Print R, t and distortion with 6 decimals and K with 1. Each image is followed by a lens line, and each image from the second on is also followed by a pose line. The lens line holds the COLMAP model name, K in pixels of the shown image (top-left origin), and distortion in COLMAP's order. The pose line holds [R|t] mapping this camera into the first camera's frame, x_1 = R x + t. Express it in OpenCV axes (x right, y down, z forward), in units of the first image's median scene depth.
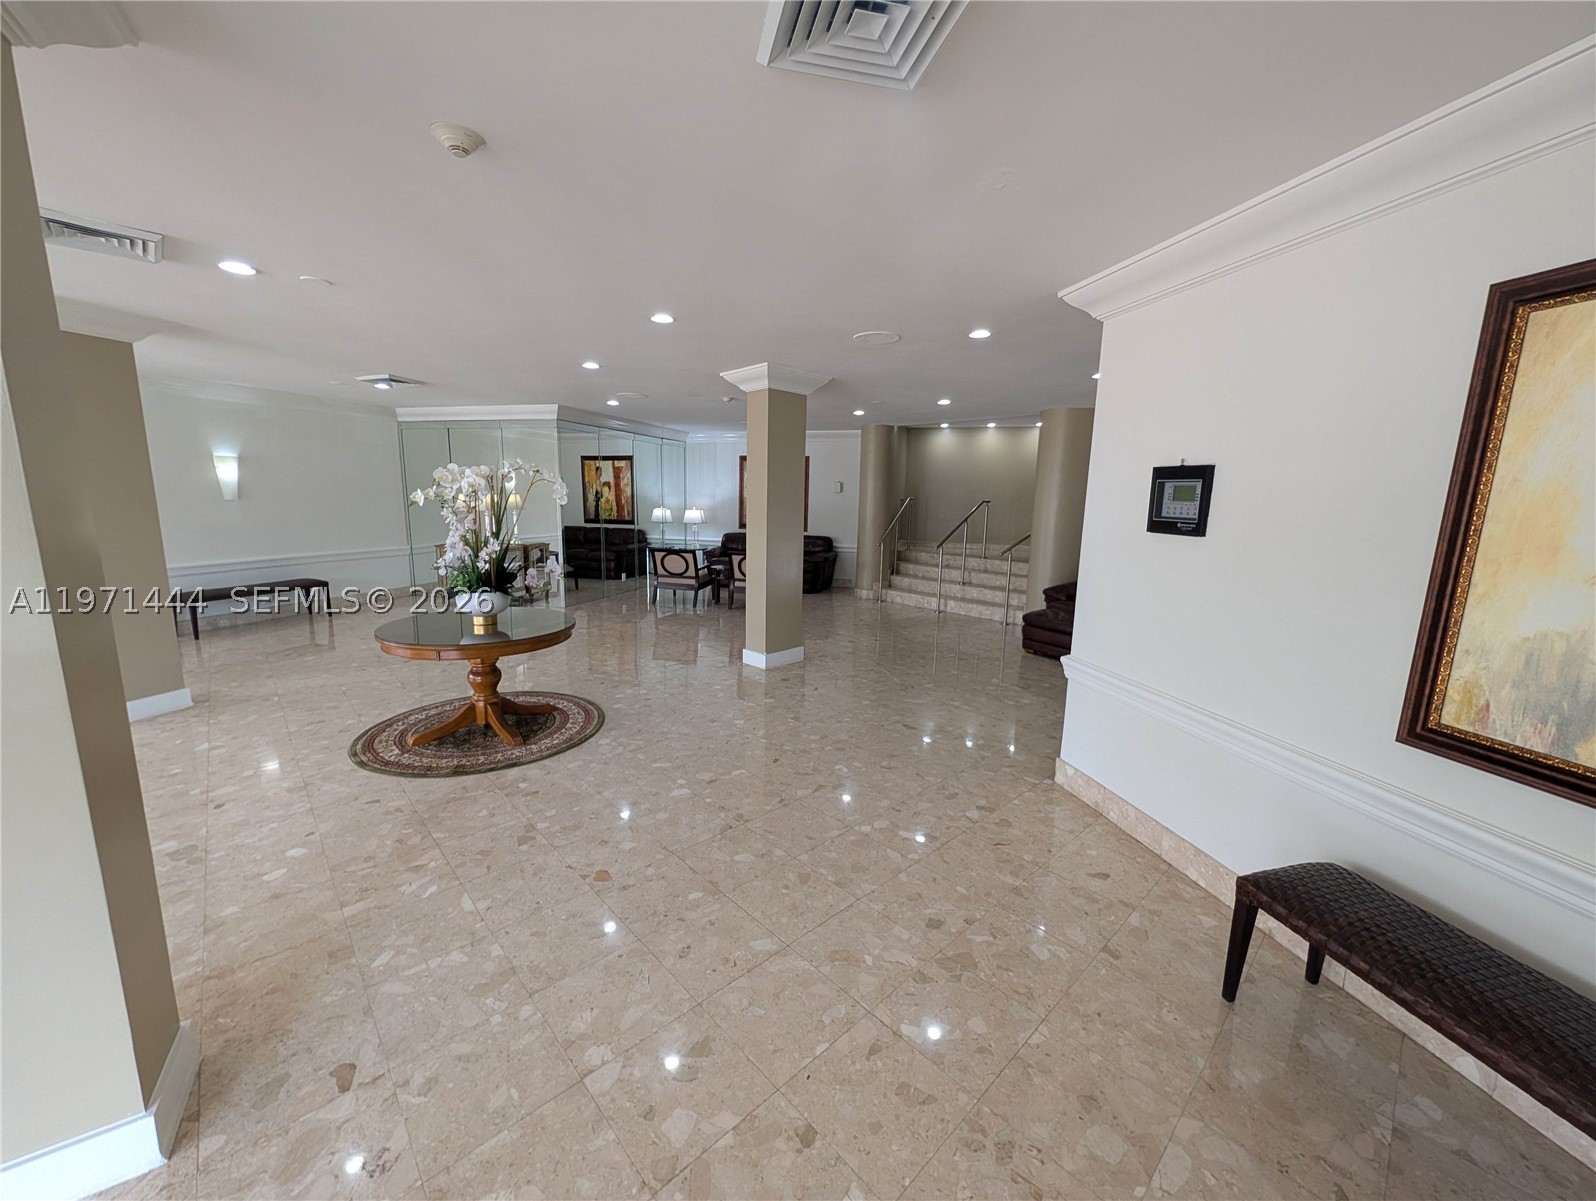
lens RADIAL K [[616.7, 0, 798.0], [0, 616.7, 600.5], [0, 0, 1]] dist [0.001595, 0.000366]
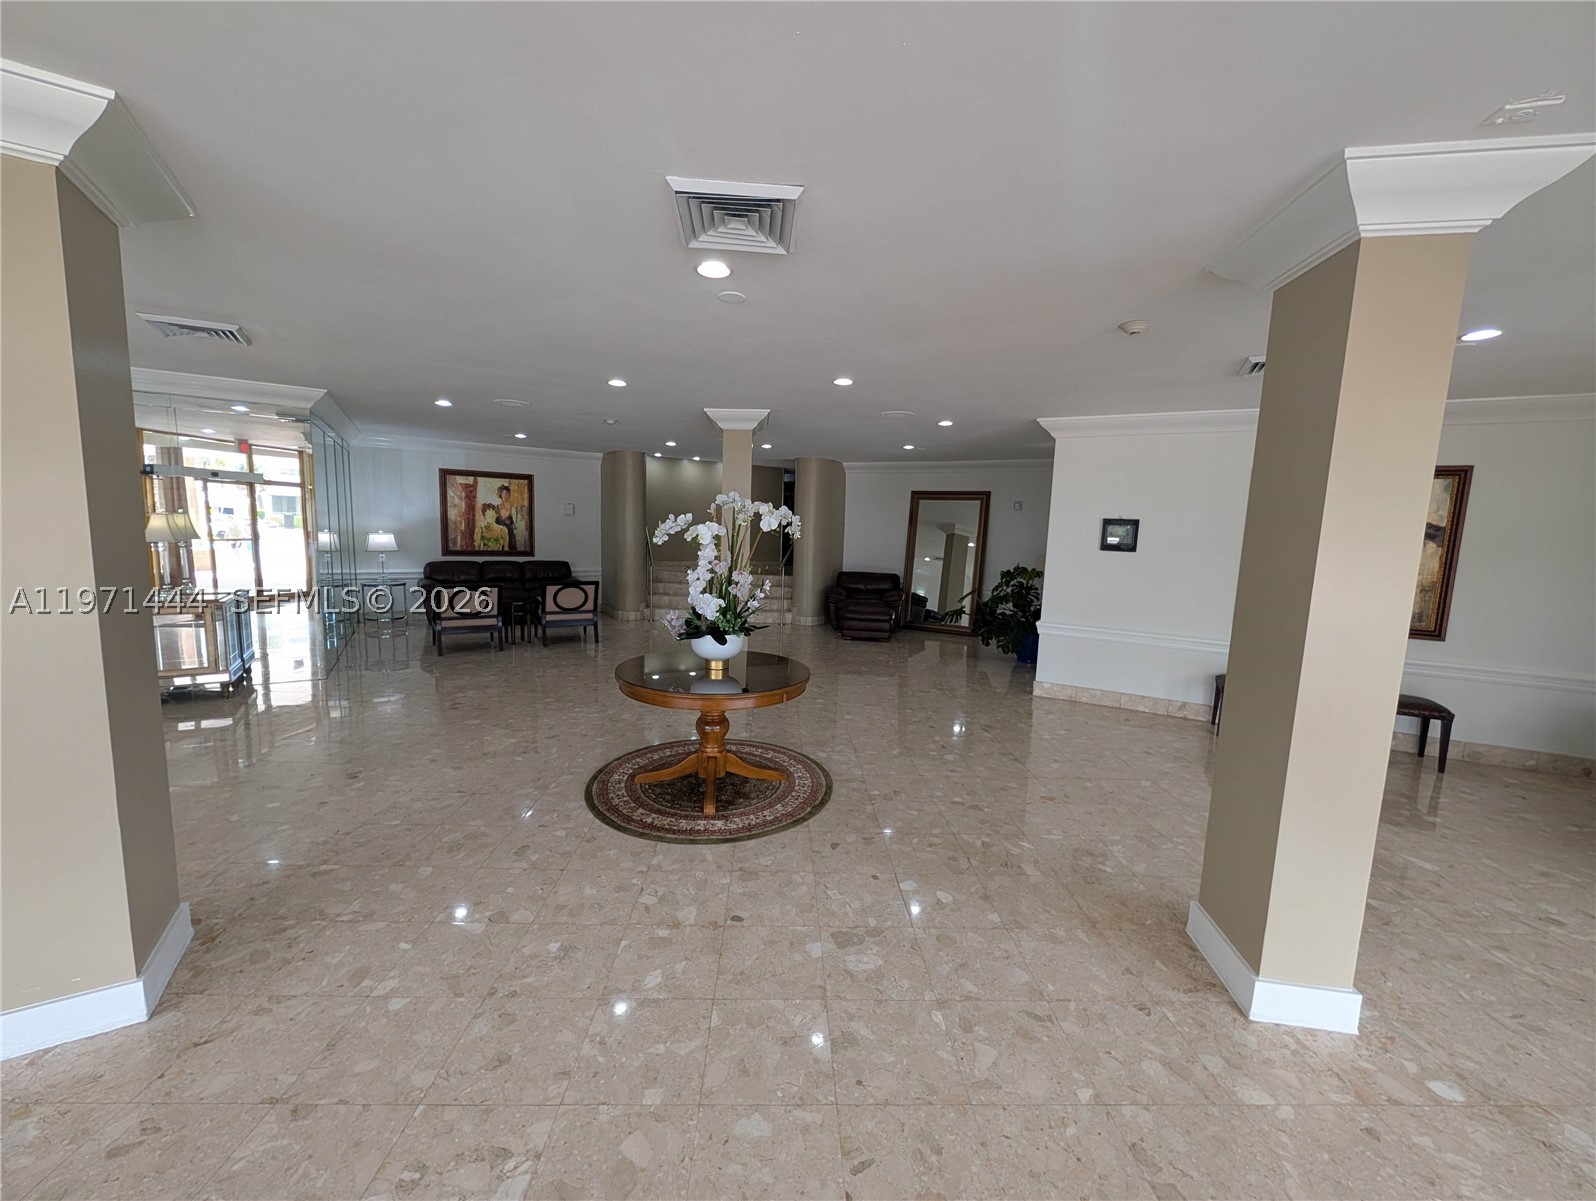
lens RADIAL K [[618.2, 0, 796.8], [0, 618.2, 594.1], [0, 0, 1]] dist [0.002596, 0.000110]
pose [[0.656214, -0.081045, 0.750210, -1.126557], [0.107976, 0.994069, 0.012942, -0.070981], [-0.746809, 0.072512, 0.661073, 0.289230]]
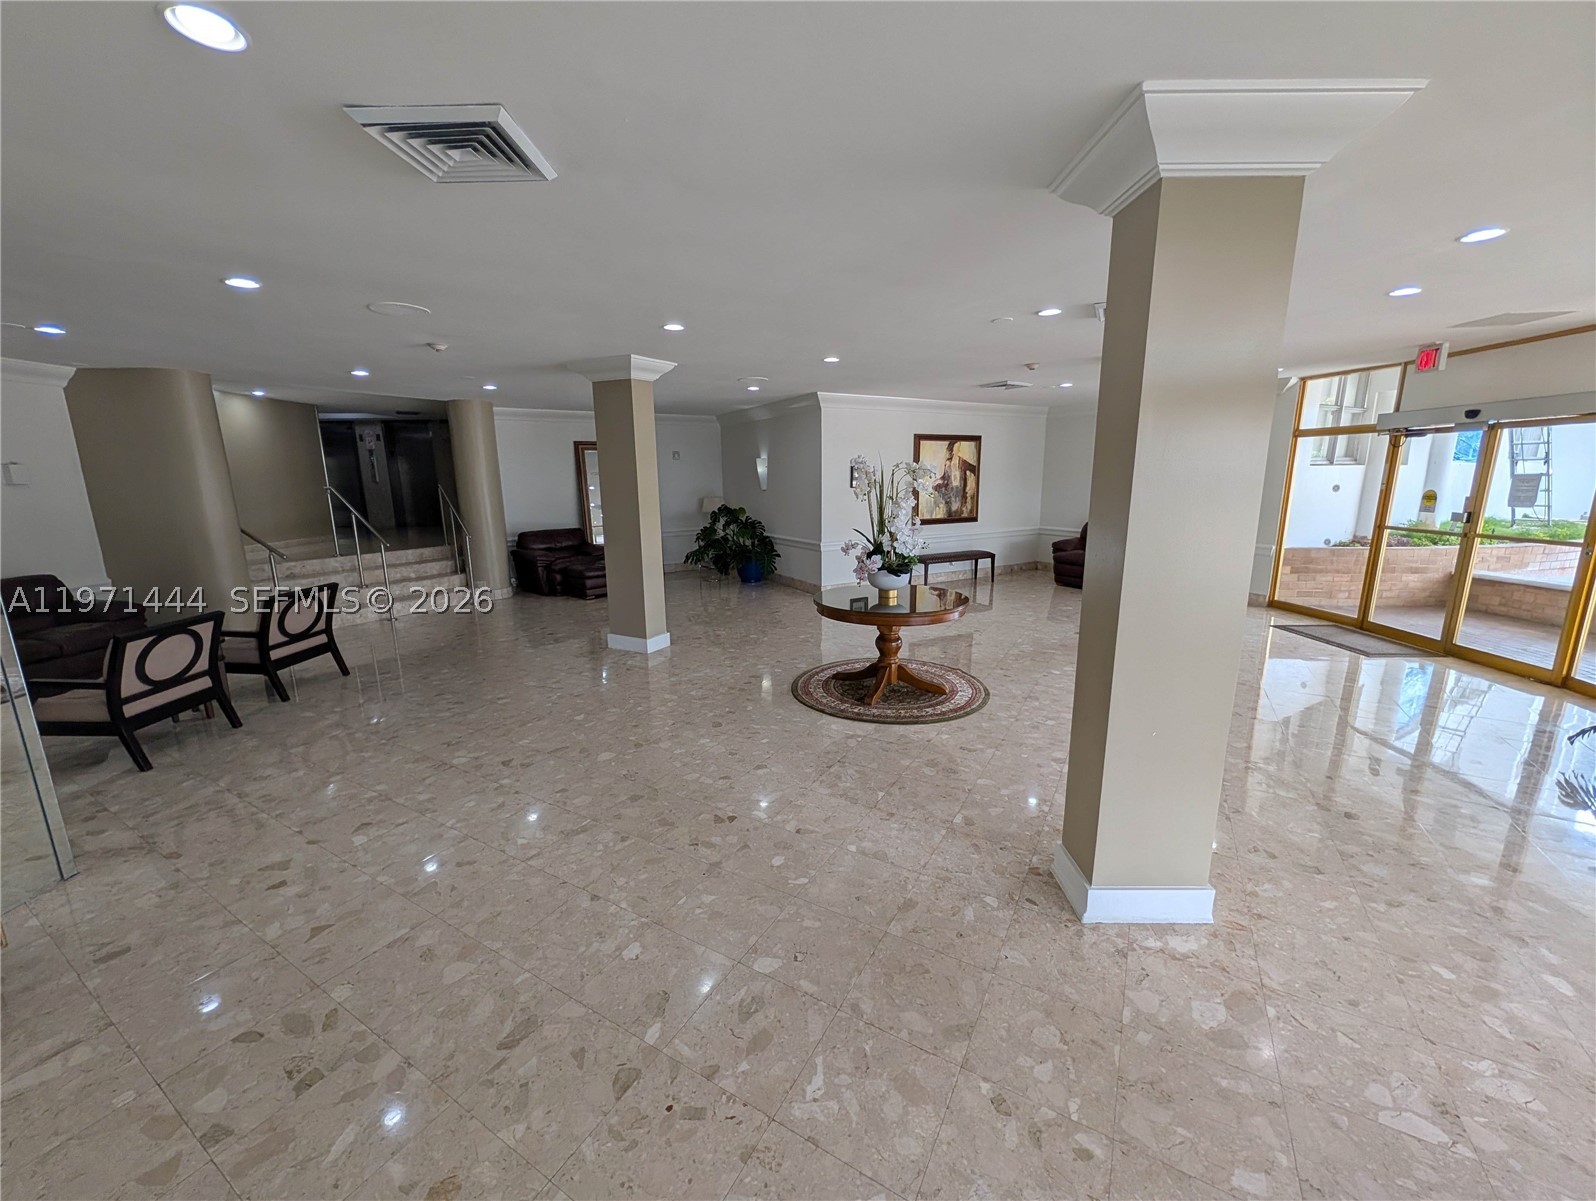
lens RADIAL K [[616.7, 0, 798.0], [0, 616.7, 600.5], [0, 0, 1]] dist [0.001595, 0.000366]
pose [[-0.293563, -0.202503, 0.934245, -1.546989], [0.172400, 0.950065, 0.260105, -0.283197], [-0.940265, 0.237421, -0.243993, 1.449923]]
